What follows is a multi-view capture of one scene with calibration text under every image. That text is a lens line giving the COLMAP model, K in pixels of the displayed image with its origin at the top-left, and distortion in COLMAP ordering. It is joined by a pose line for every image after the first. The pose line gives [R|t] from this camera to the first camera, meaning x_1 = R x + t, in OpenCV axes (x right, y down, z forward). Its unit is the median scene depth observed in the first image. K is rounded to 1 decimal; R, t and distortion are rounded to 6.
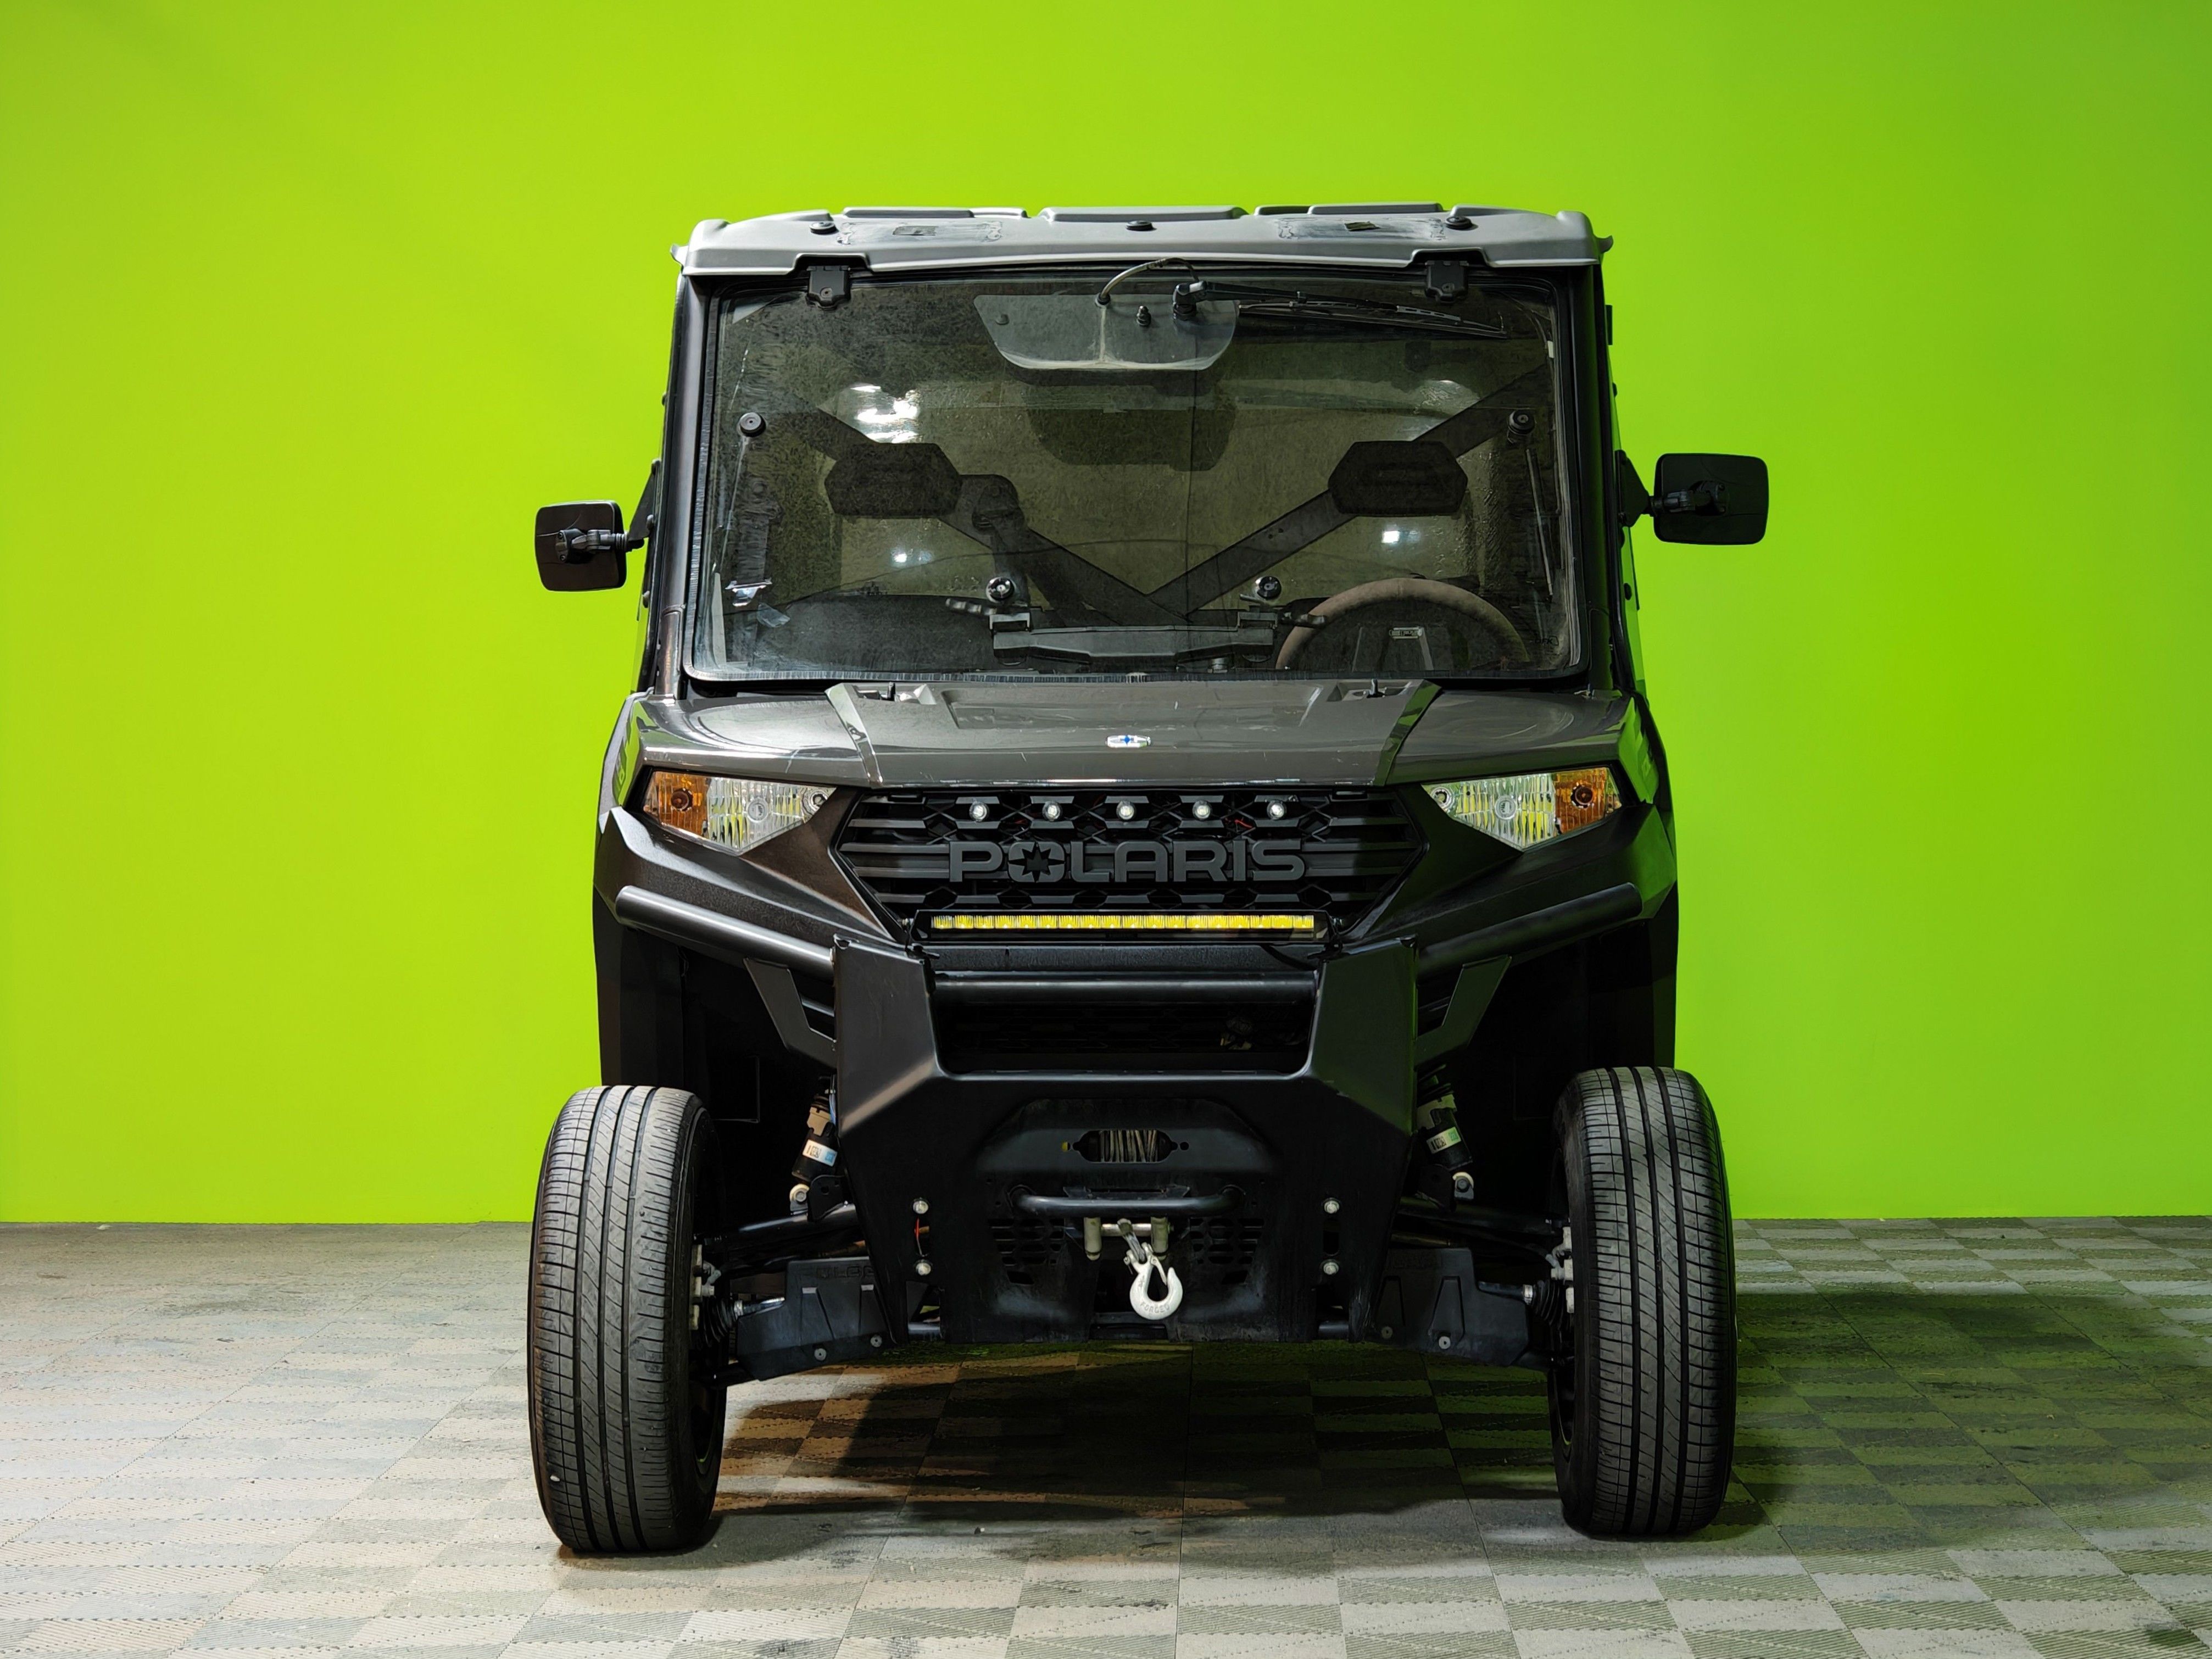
lens RADIAL K [[4872.3, 0, 1106.2], [0, 4872.3, 827.4], [0, 0, 1]] dist [0.008022, 0.000000]
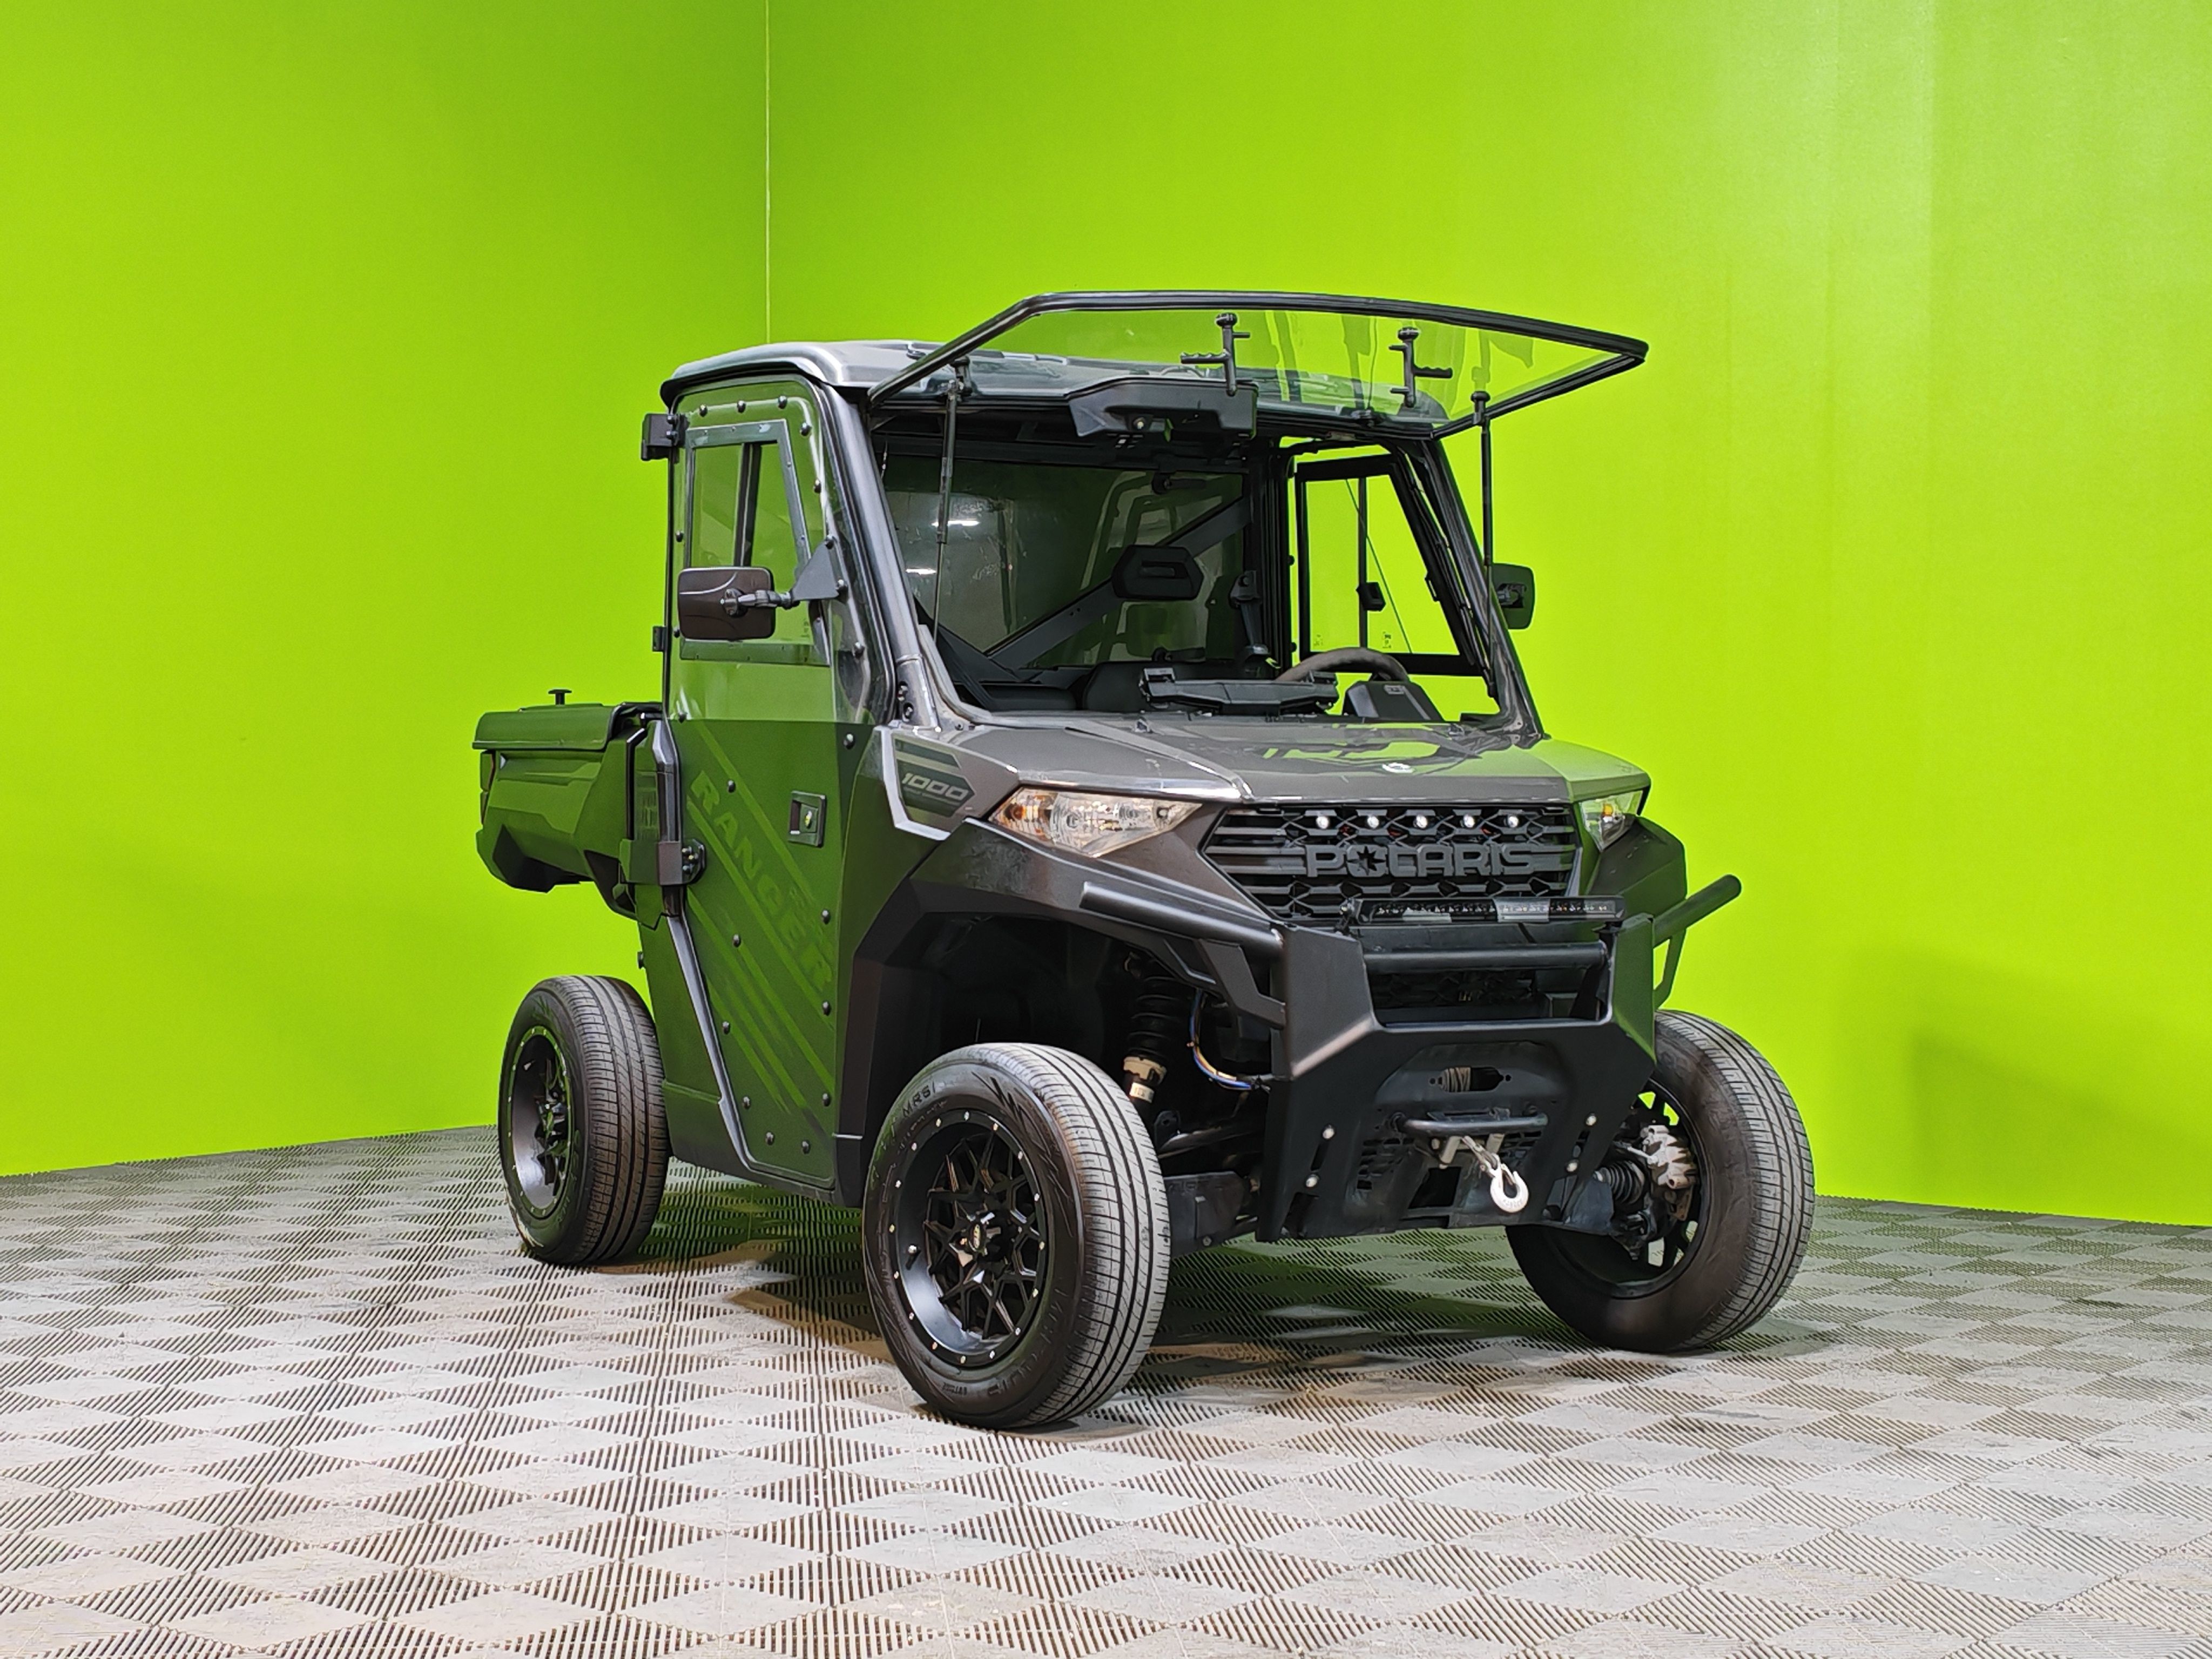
lens RADIAL K [[3384.6, 0, 1105.8], [0, 3384.6, 832.9], [0, 0, 1]] dist [-0.010493, 0.000000]
pose [[0.891418, -0.000657, 0.453181, -0.480458], [0.000815, 1.000000, -0.000153, -0.000243], [-0.453181, 0.000506, 0.891418, 0.233844]]
